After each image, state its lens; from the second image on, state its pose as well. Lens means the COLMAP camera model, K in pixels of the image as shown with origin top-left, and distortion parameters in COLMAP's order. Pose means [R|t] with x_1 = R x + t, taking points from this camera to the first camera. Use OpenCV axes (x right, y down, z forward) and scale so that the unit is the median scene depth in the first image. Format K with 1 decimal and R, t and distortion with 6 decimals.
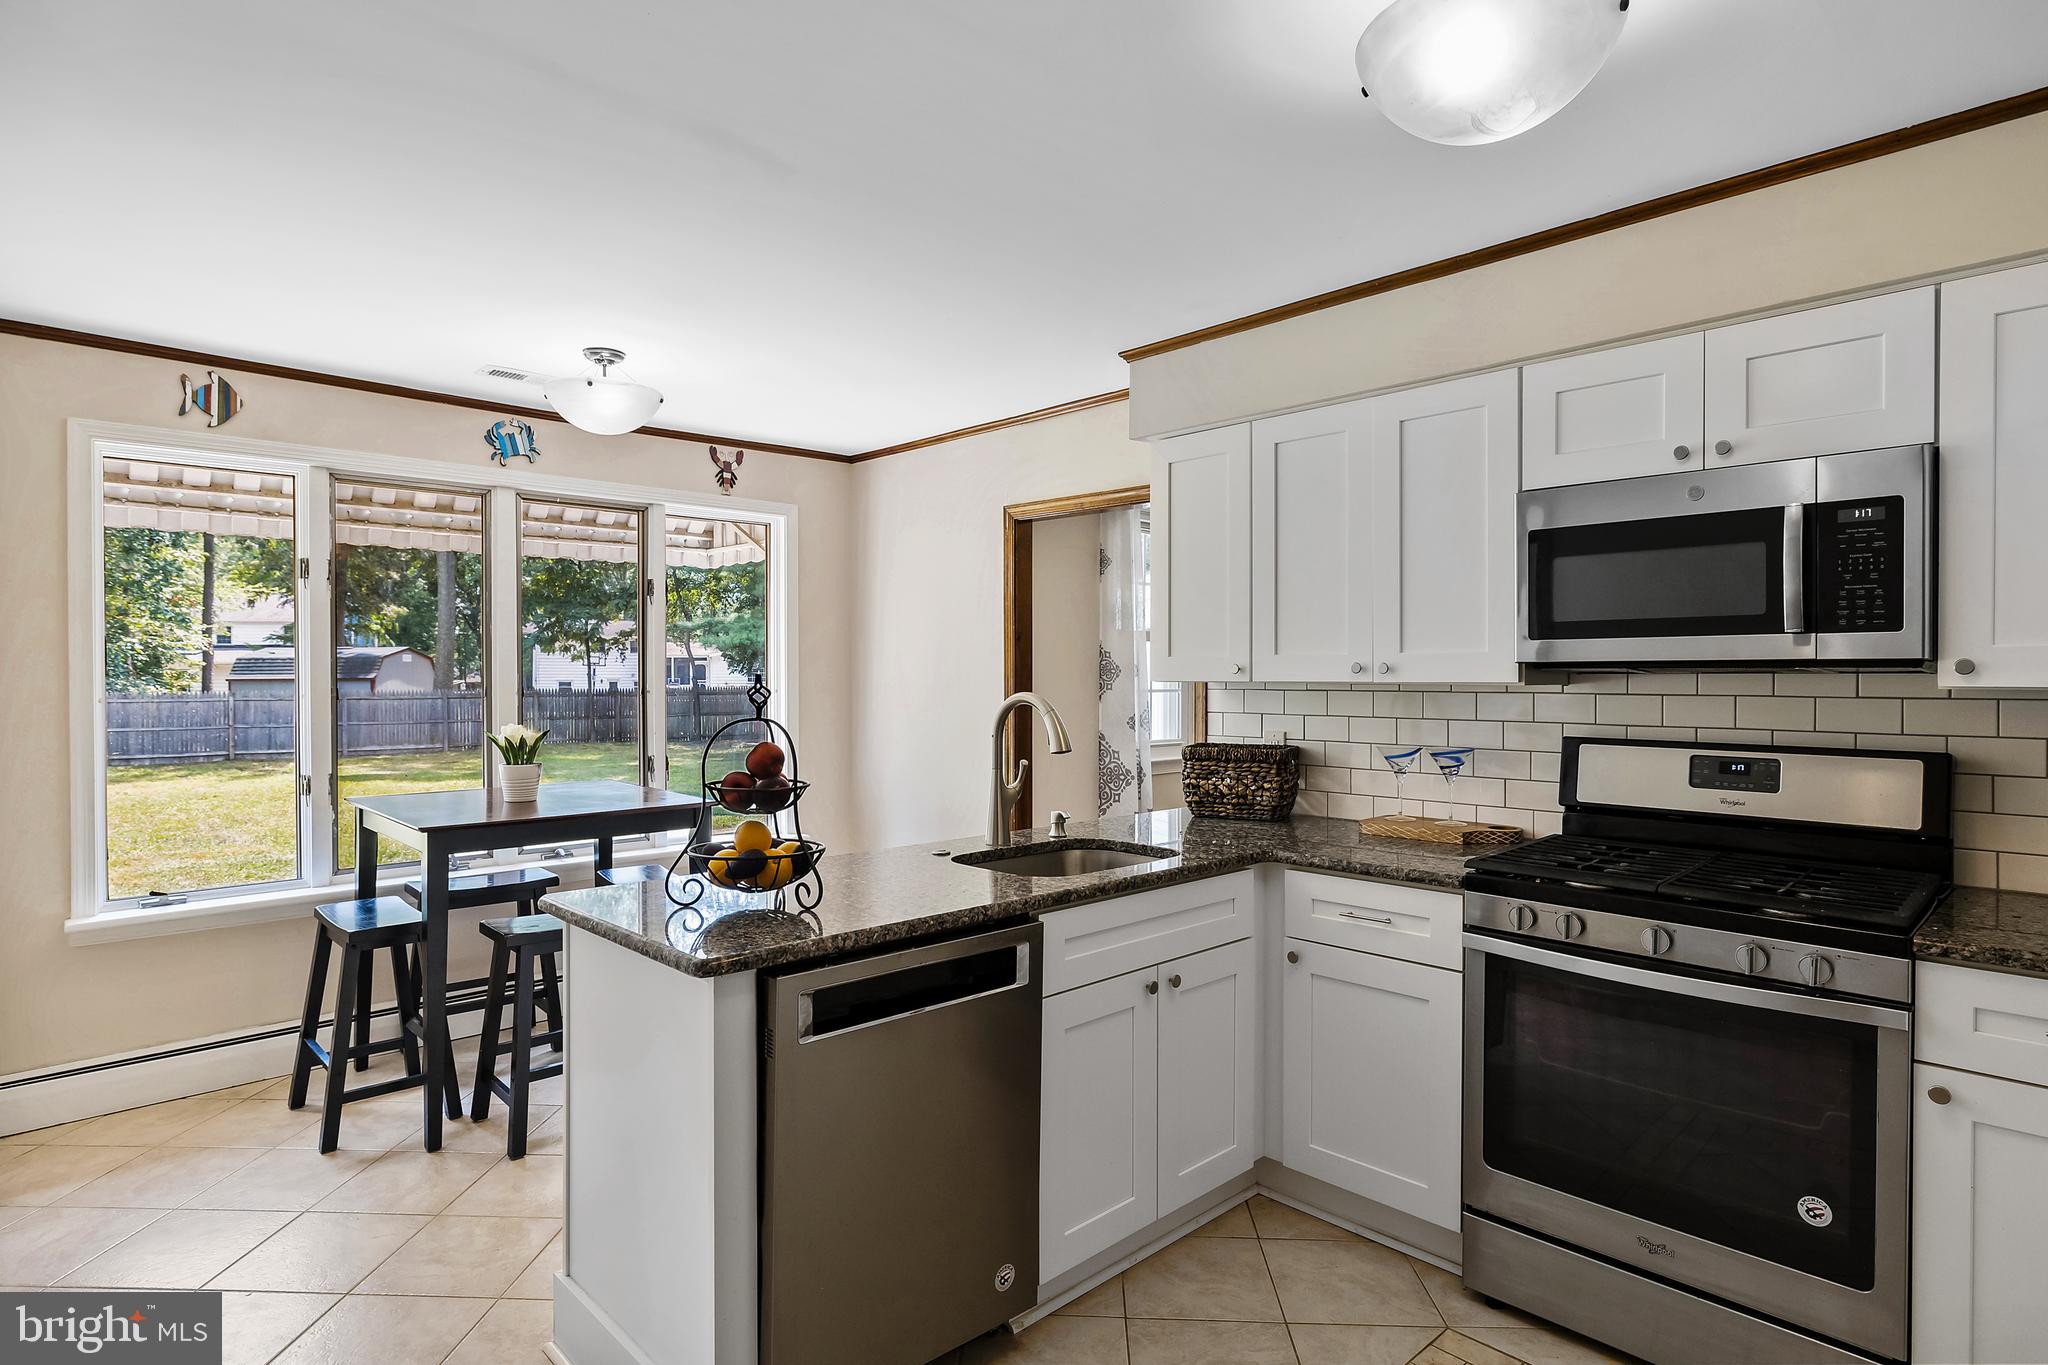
lens RADIAL K [[1081.6, 0, 1024.0], [0, 1081.6, 682.5], [0, 0, 1]] dist [0.002270, 0.000508]
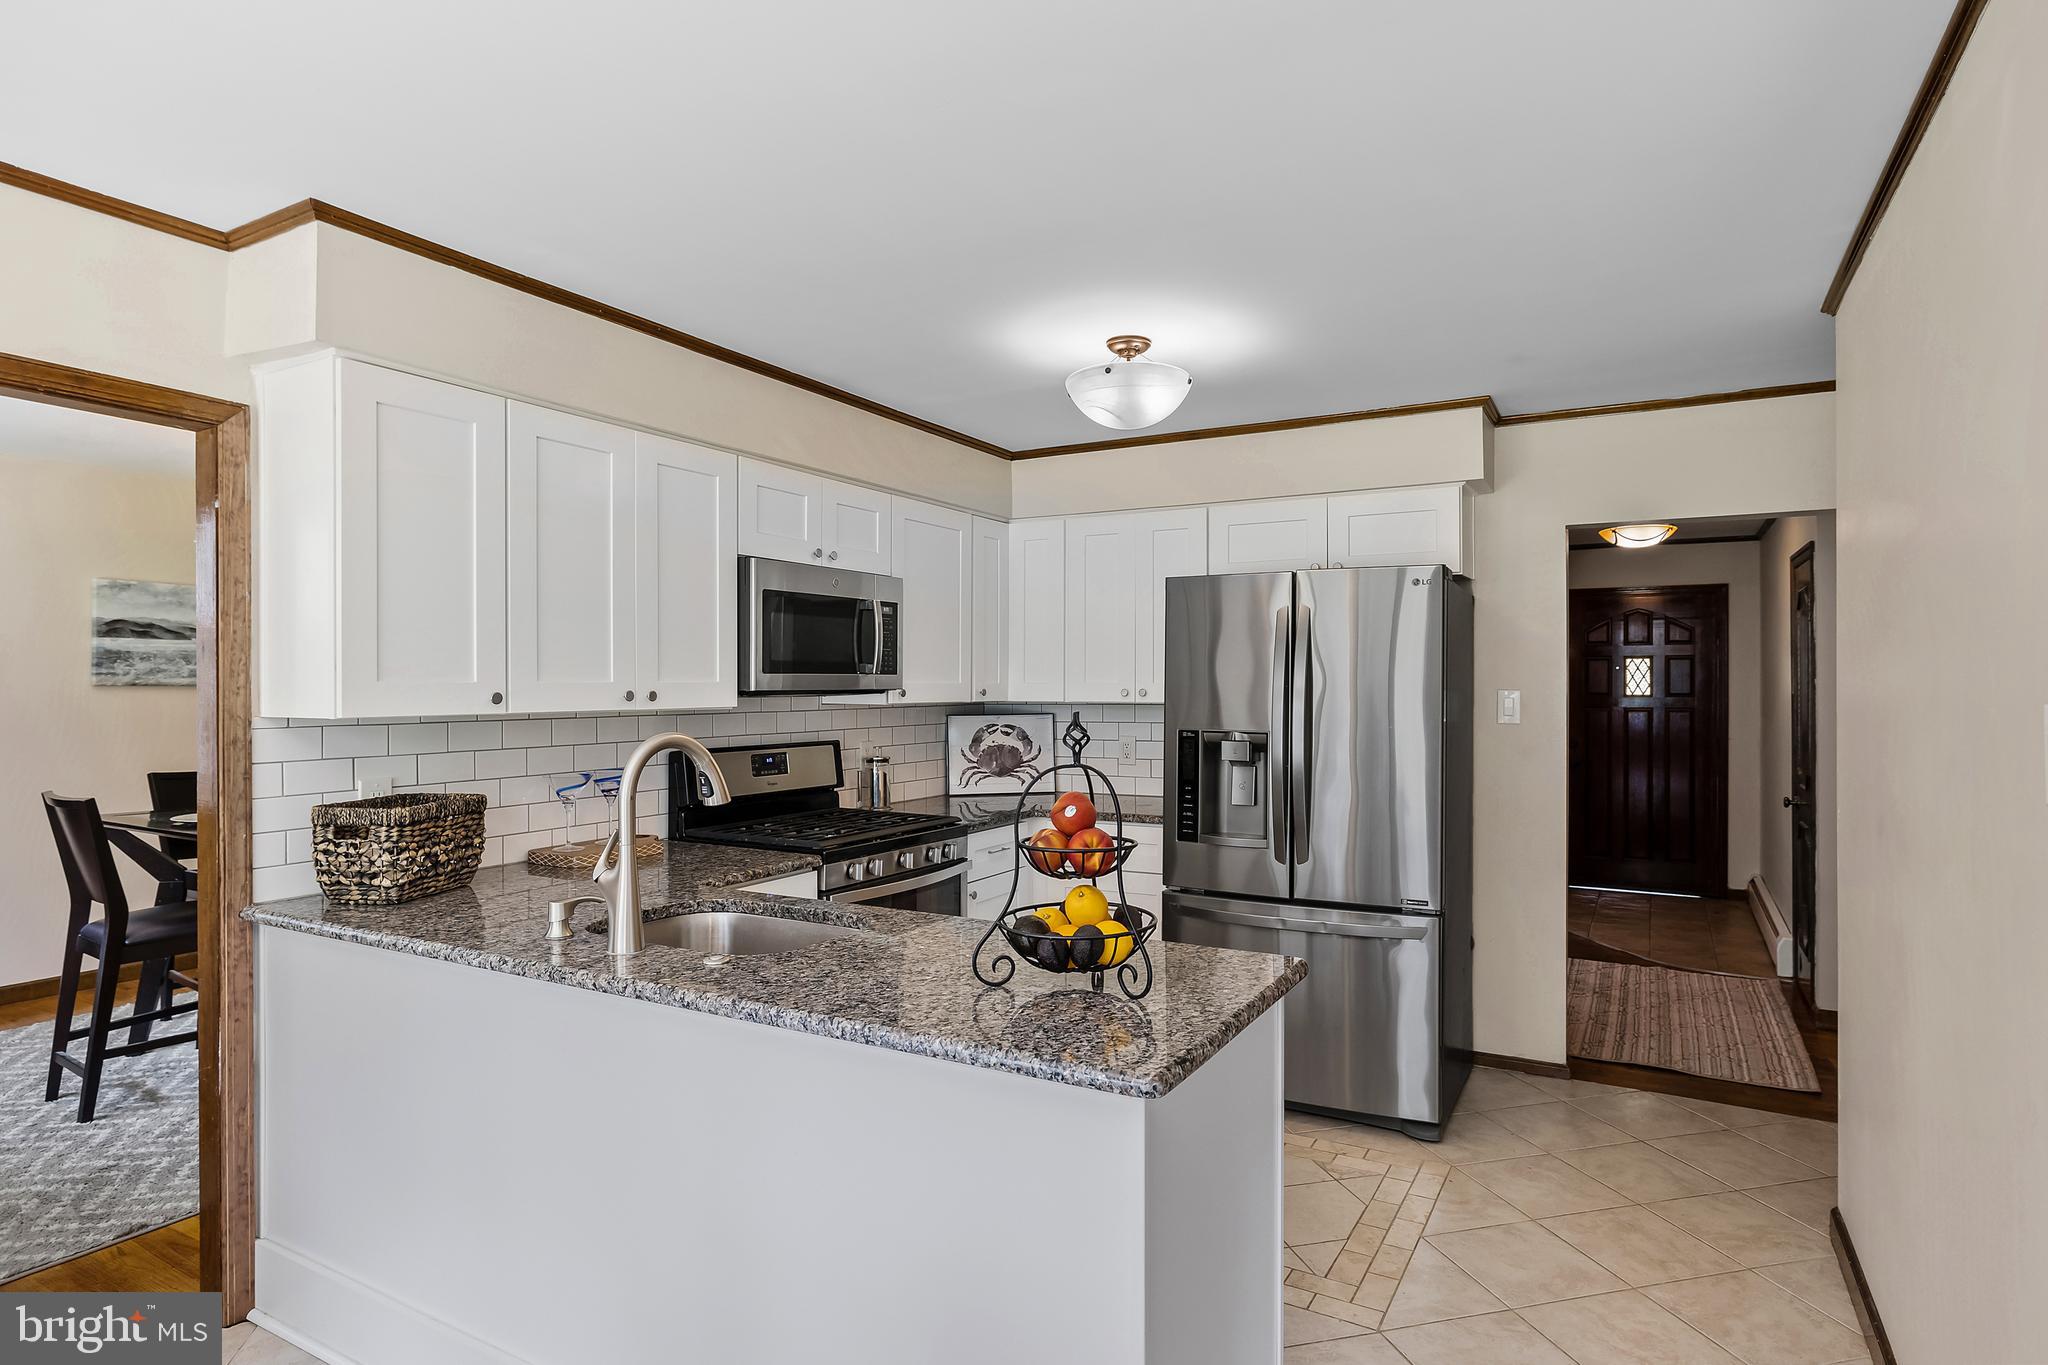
lens RADIAL K [[1081.6, 0, 1024.0], [0, 1081.6, 682.5], [0, 0, 1]] dist [0.002270, 0.000508]
pose [[-0.284892, 0.002162, 0.958557, -0.983143], [0.009283, 0.999957, 0.000504, -0.029524], [-0.958515, 0.009042, -0.284899, 1.219912]]
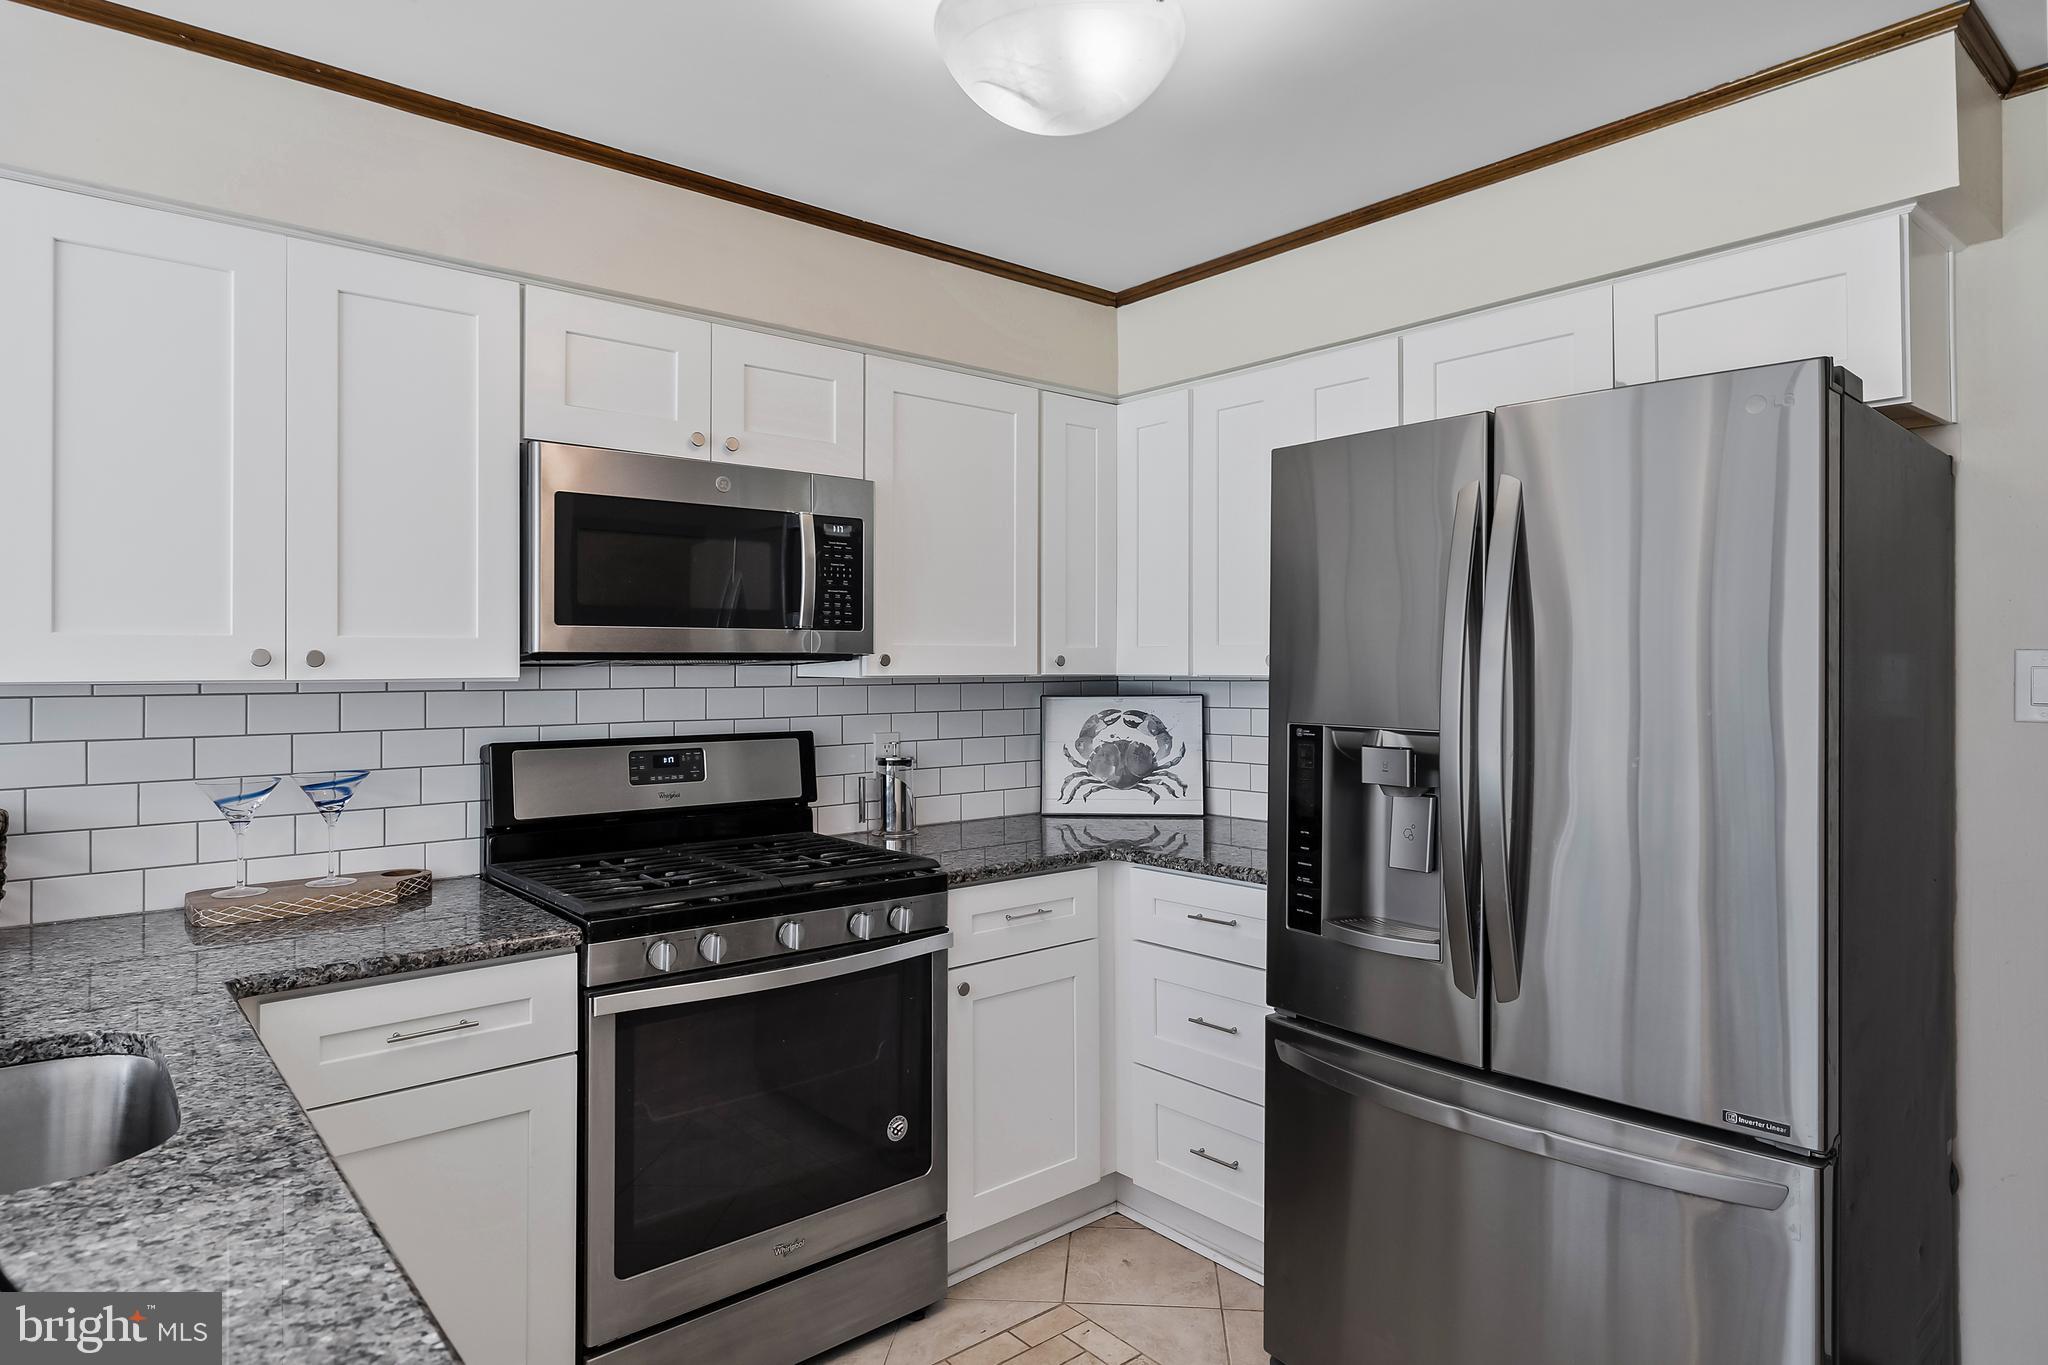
lens RADIAL K [[1159.3, 0, 1019.8], [0, 1159.3, 651.6], [0, 0, 1]] dist [-0.000598, -0.001235]
pose [[0.055397, 0.012467, 0.998387, -0.442040], [0.010939, 0.999854, -0.013093, -0.004444], [-0.998404, 0.011647, 0.055252, 0.689878]]
